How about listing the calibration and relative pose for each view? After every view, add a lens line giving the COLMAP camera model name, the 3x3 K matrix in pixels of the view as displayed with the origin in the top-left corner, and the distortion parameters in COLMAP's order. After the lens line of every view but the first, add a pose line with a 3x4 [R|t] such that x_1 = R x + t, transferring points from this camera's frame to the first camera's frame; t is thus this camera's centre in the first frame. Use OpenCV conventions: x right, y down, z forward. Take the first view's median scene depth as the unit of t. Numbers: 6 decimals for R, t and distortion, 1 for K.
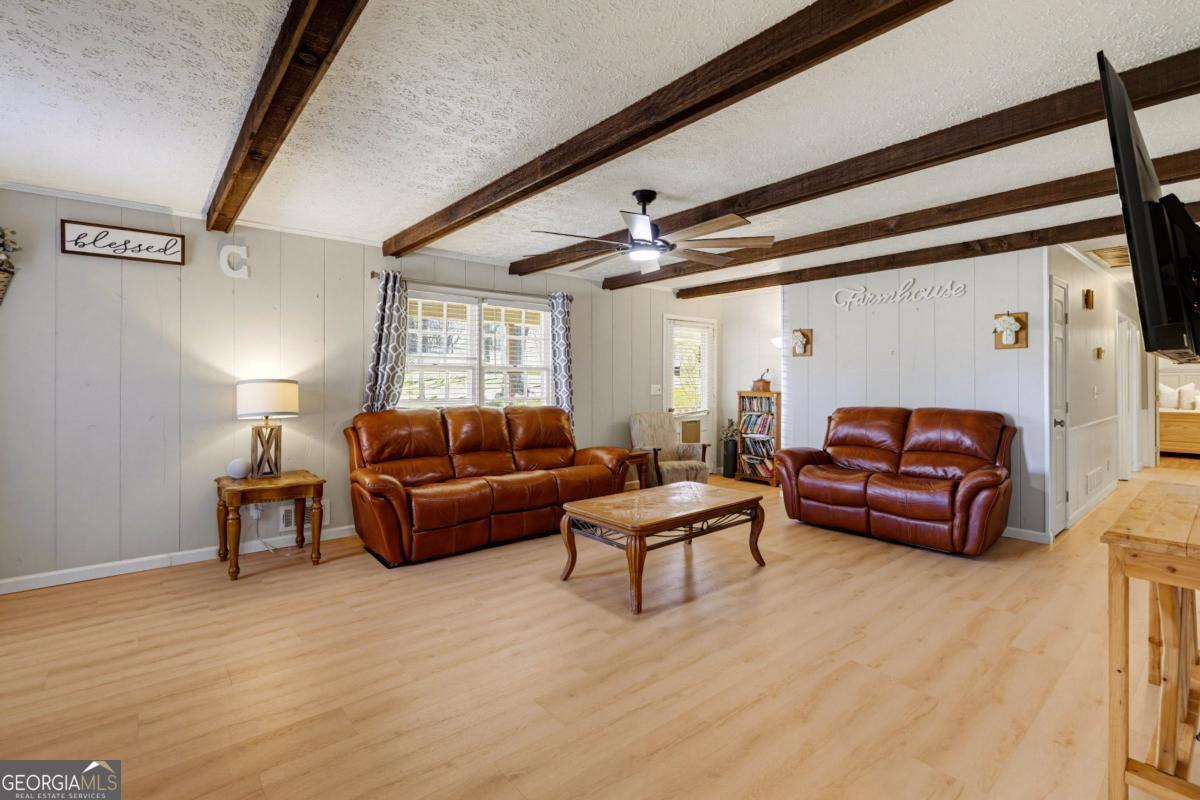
lens RADIAL K [[550.2, 0, 600.3], [0, 550.2, 375.5], [0, 0, 1]] dist [-0.002393, -0.000032]
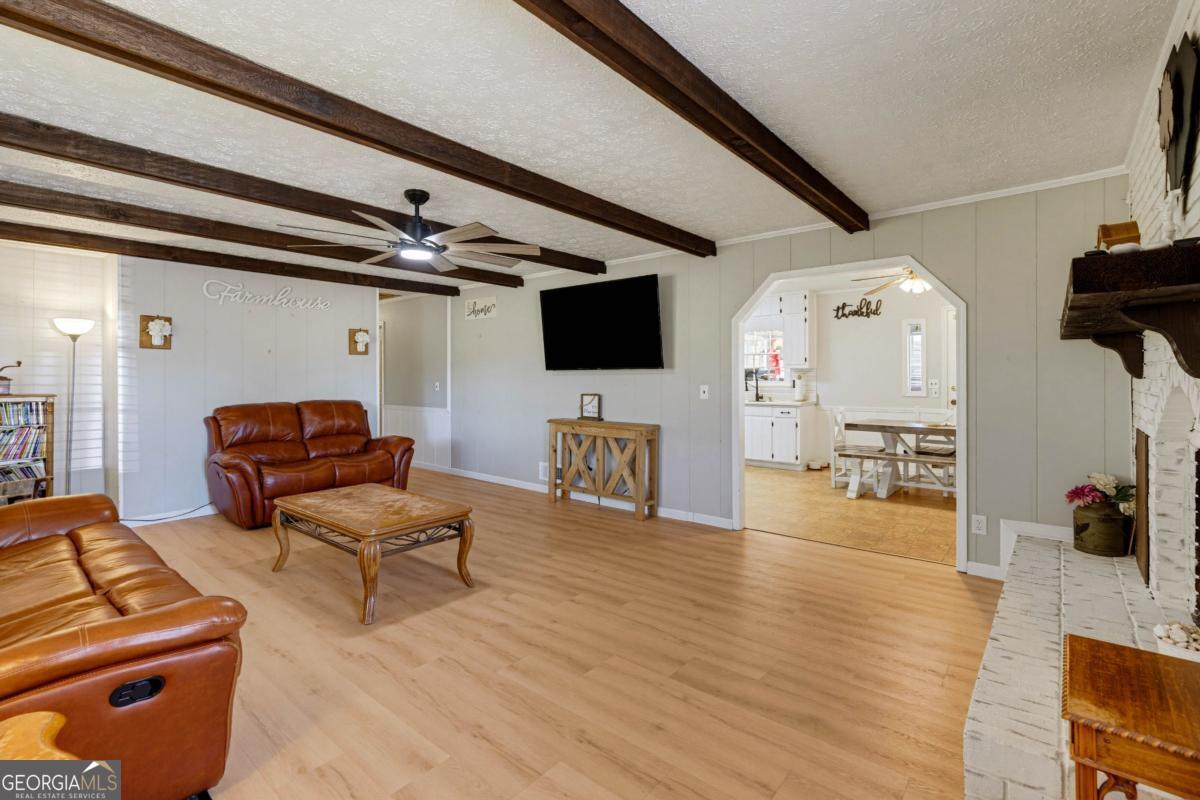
lens RADIAL K [[550.2, 0, 600.3], [0, 550.2, 375.5], [0, 0, 1]] dist [-0.002393, -0.000032]
pose [[-0.170813, 0.002129, 0.985301, -0.971507], [-0.004452, 0.999986, -0.002932, 0.006528], [-0.985293, -0.004888, -0.170801, 0.845167]]
